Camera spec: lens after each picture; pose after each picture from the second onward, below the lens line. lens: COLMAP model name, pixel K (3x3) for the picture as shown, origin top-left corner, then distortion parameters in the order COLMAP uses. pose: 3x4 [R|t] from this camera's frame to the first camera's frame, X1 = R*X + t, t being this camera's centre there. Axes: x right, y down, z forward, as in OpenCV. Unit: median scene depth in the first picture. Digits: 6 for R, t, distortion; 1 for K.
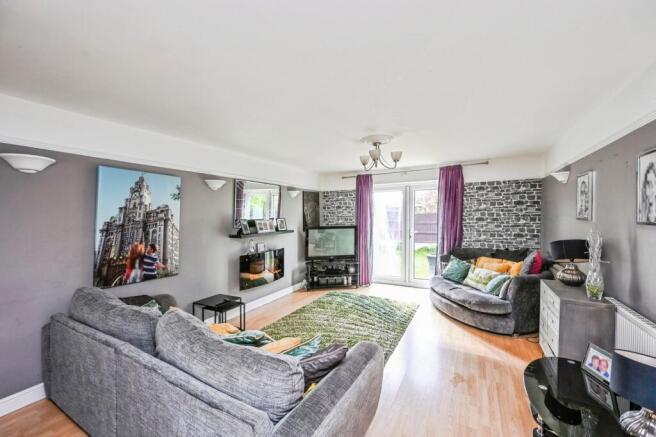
lens RADIAL K [[261.0, 0, 324.1], [0, 261.0, 219.1], [0, 0, 1]] dist [-0.014954, -0.000064]
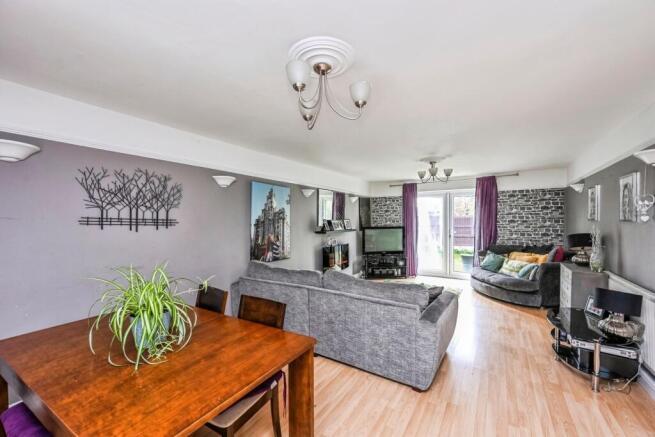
lens RADIAL K [[260.6, 0, 331.3], [0, 260.6, 218.9], [0, 0, 1]] dist [-0.014954, -0.000064]
pose [[0.998535, 0.006488, -0.053719, -0.232731], [-0.007468, 0.999809, -0.018047, 0.023179], [0.053592, 0.018422, 0.998393, -0.331099]]
